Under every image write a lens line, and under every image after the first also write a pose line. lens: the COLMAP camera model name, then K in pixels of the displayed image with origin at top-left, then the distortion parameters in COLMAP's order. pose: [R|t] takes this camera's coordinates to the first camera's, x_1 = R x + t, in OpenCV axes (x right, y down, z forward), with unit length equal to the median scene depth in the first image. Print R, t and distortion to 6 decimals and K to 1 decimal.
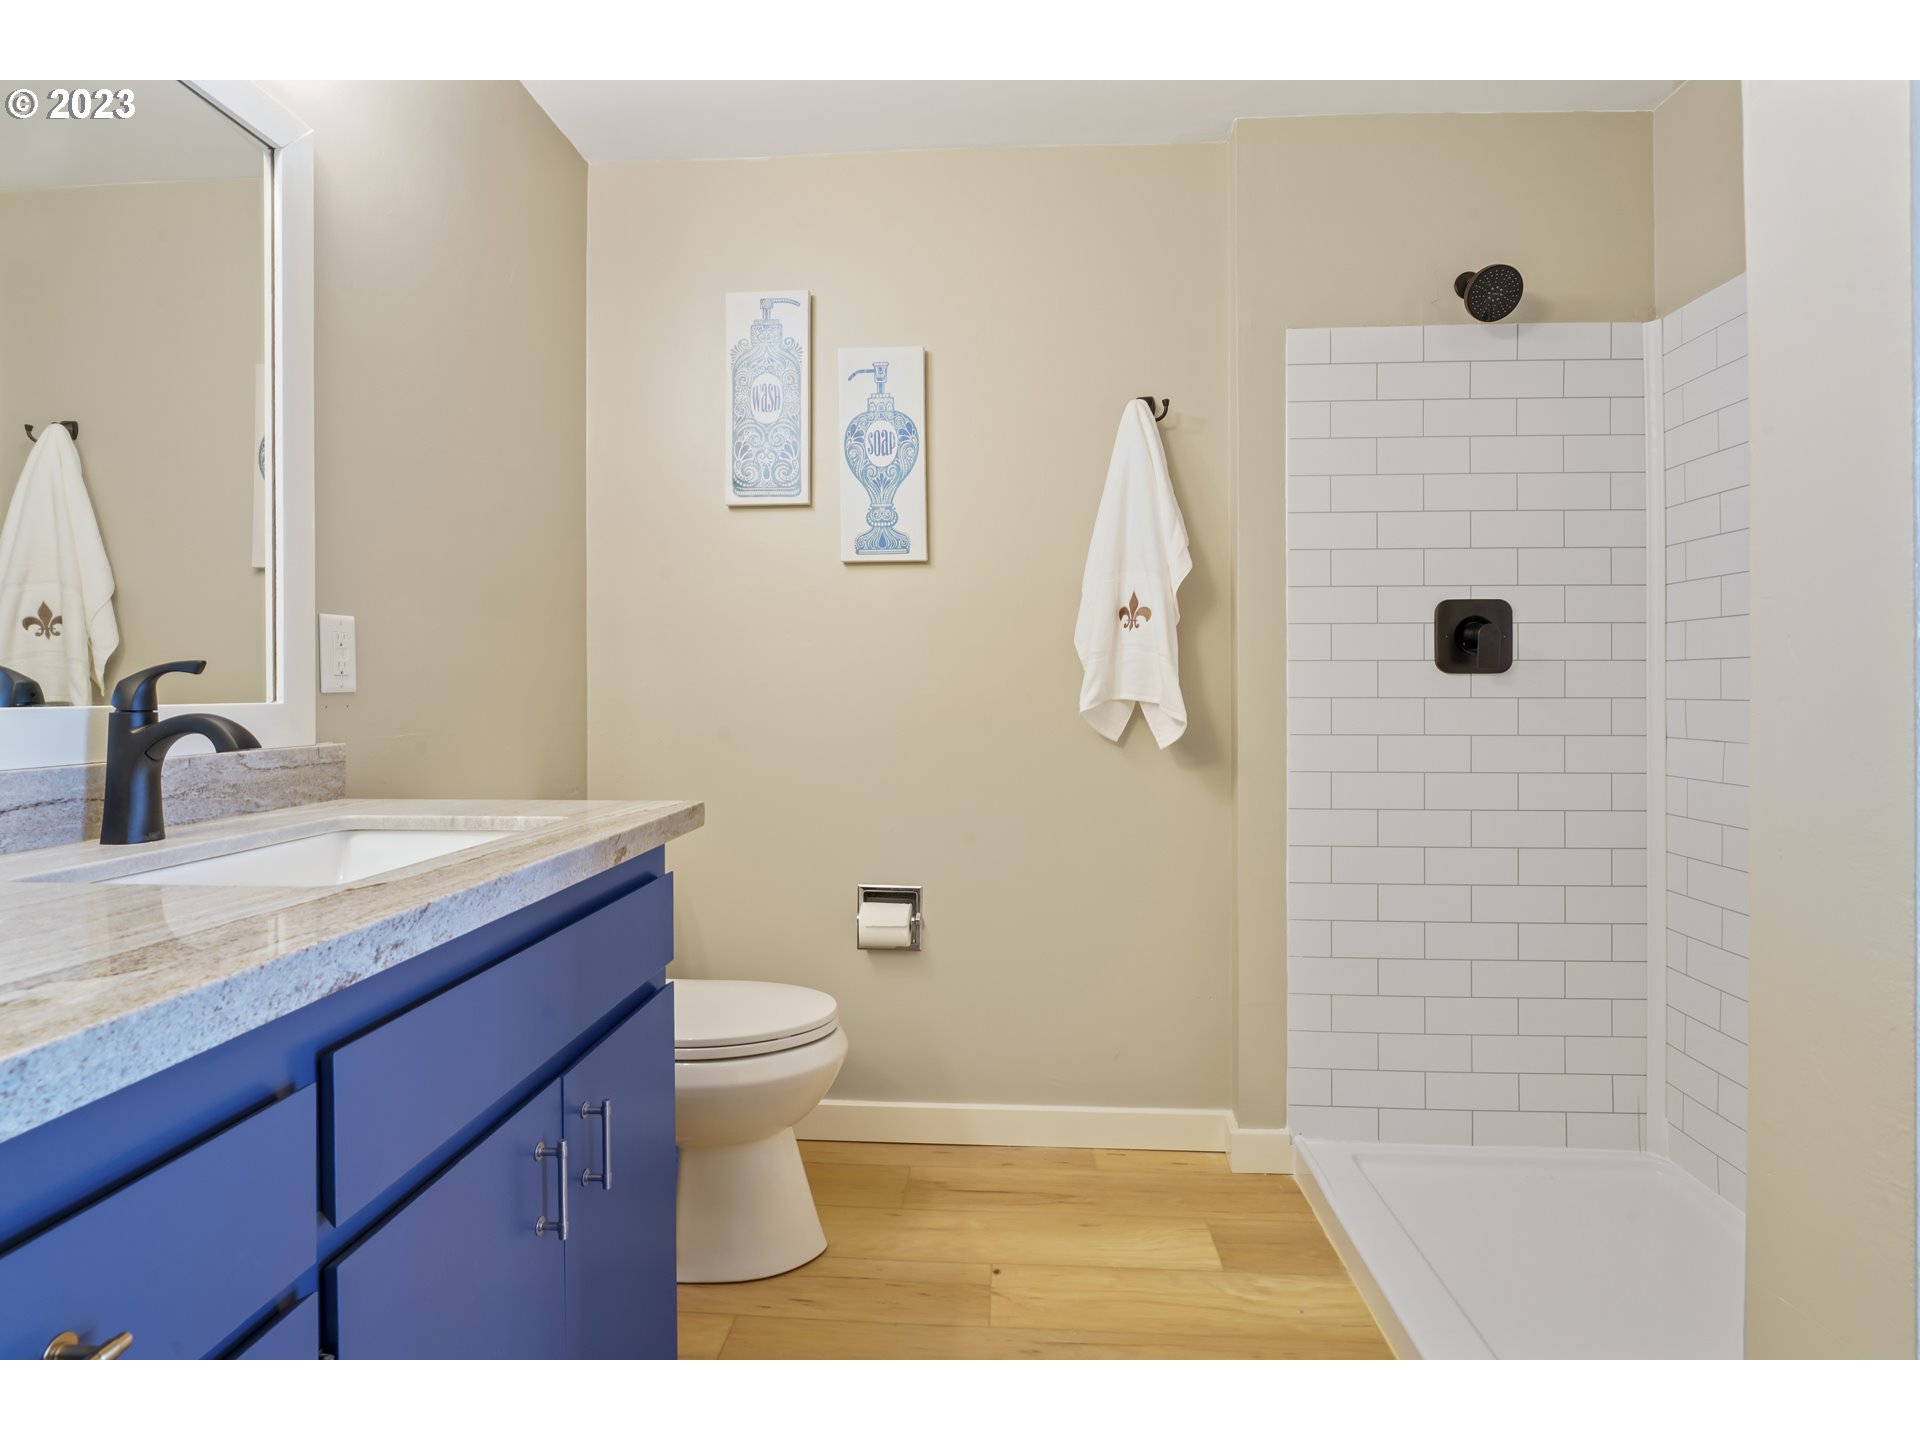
lens RADIAL K [[921.1, 0, 960.0], [0, 921.1, 720.0], [0, 0, 1]] dist [-0.004529, -0.000756]
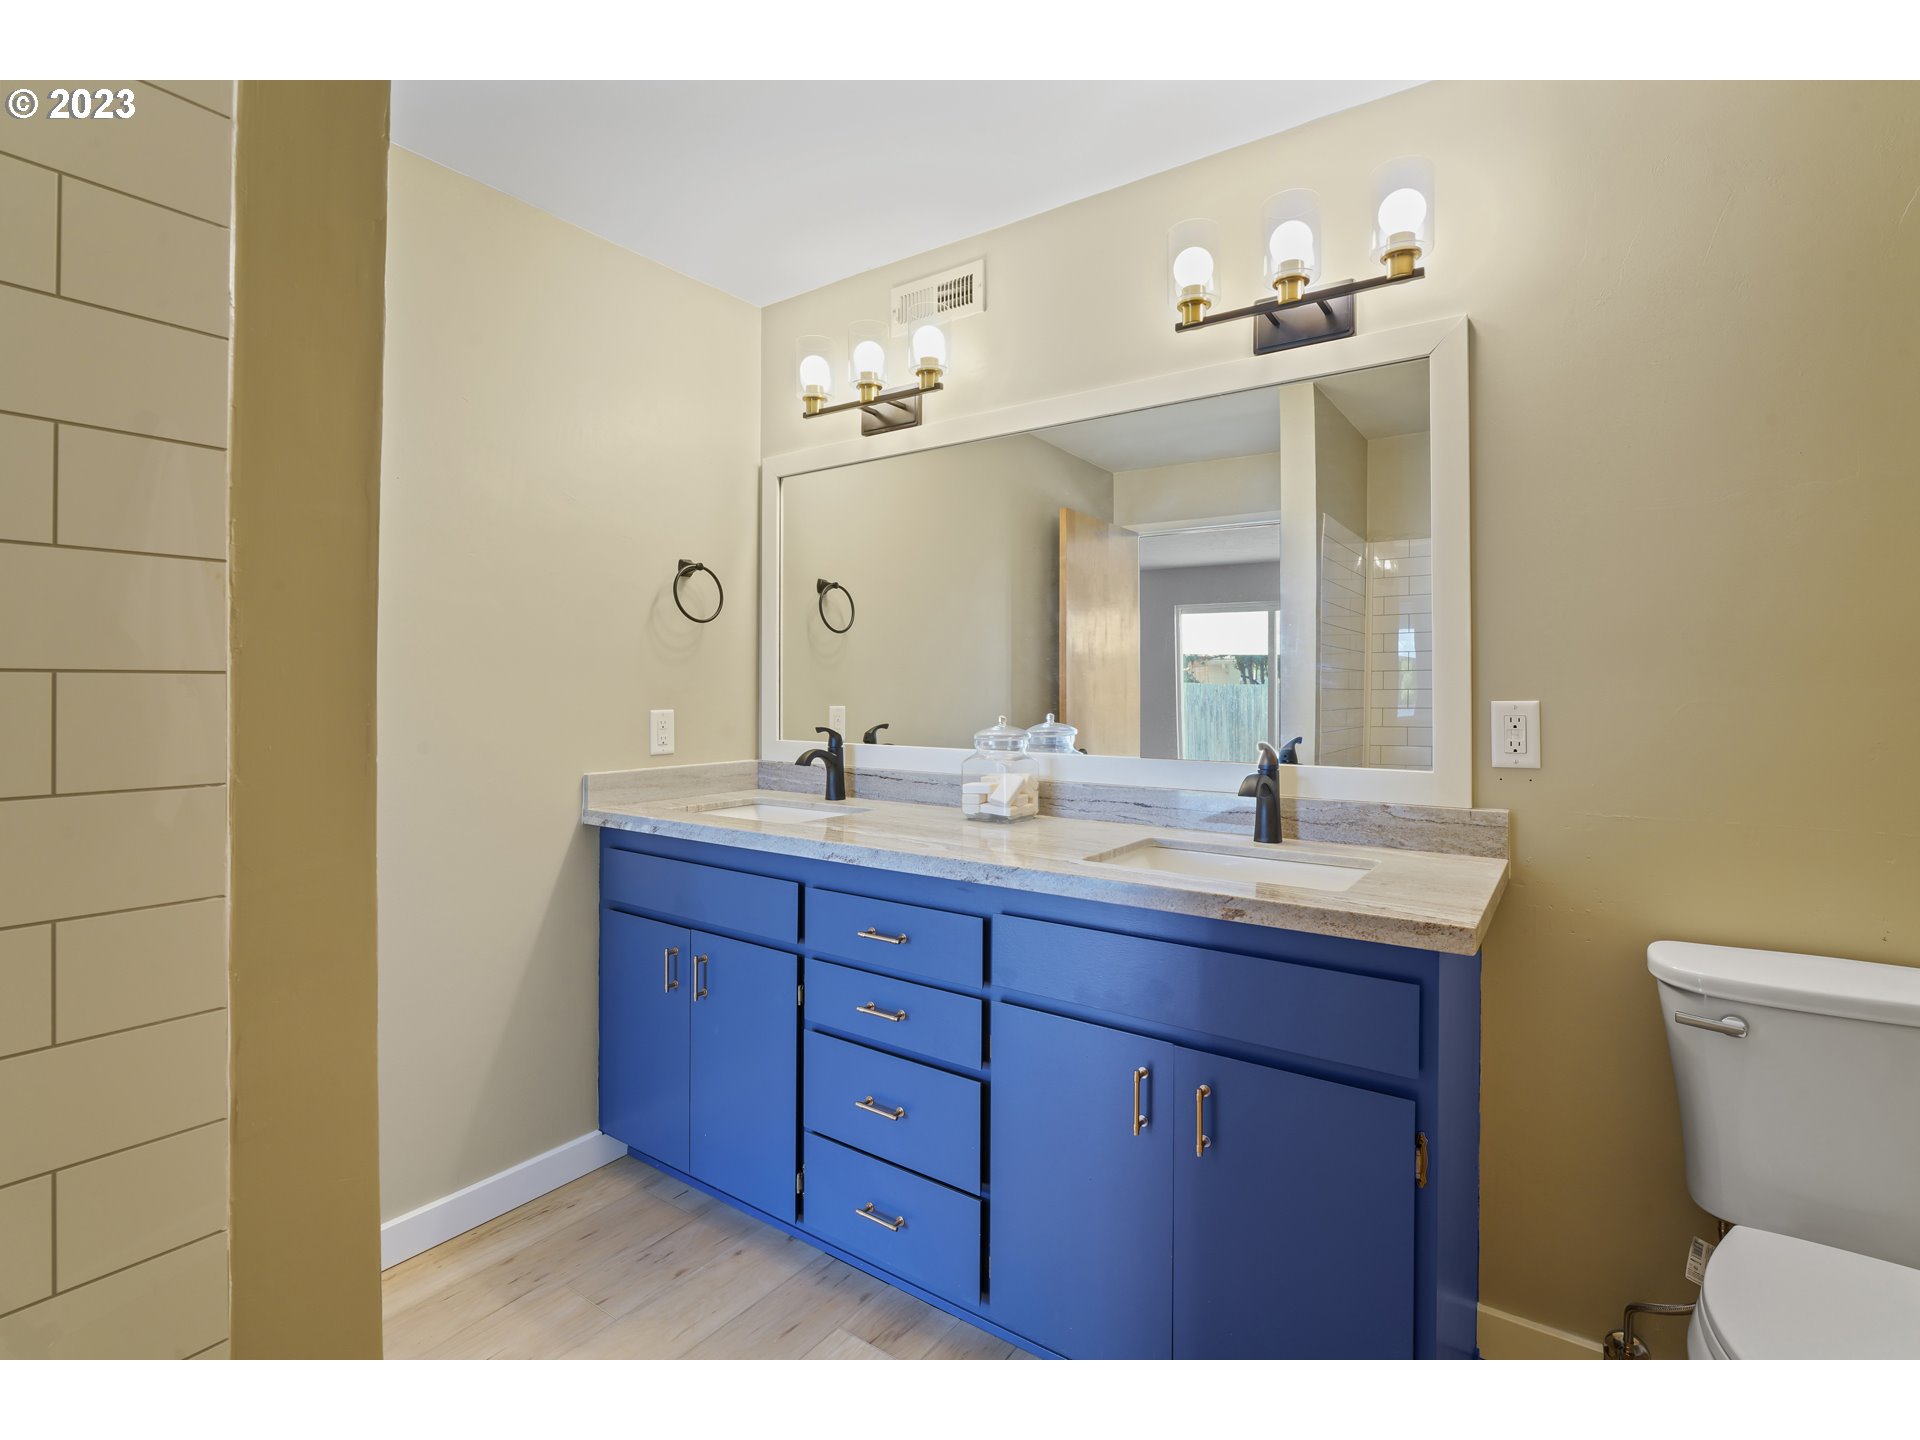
lens RADIAL K [[921.1, 0, 960.0], [0, 921.1, 720.0], [0, 0, 1]] dist [-0.004529, -0.000756]
pose [[-0.526285, 0.031207, -0.849735, 0.716601], [-0.029559, 0.998051, 0.054962, -0.141932], [0.849794, 0.054043, -0.524337, 1.083944]]
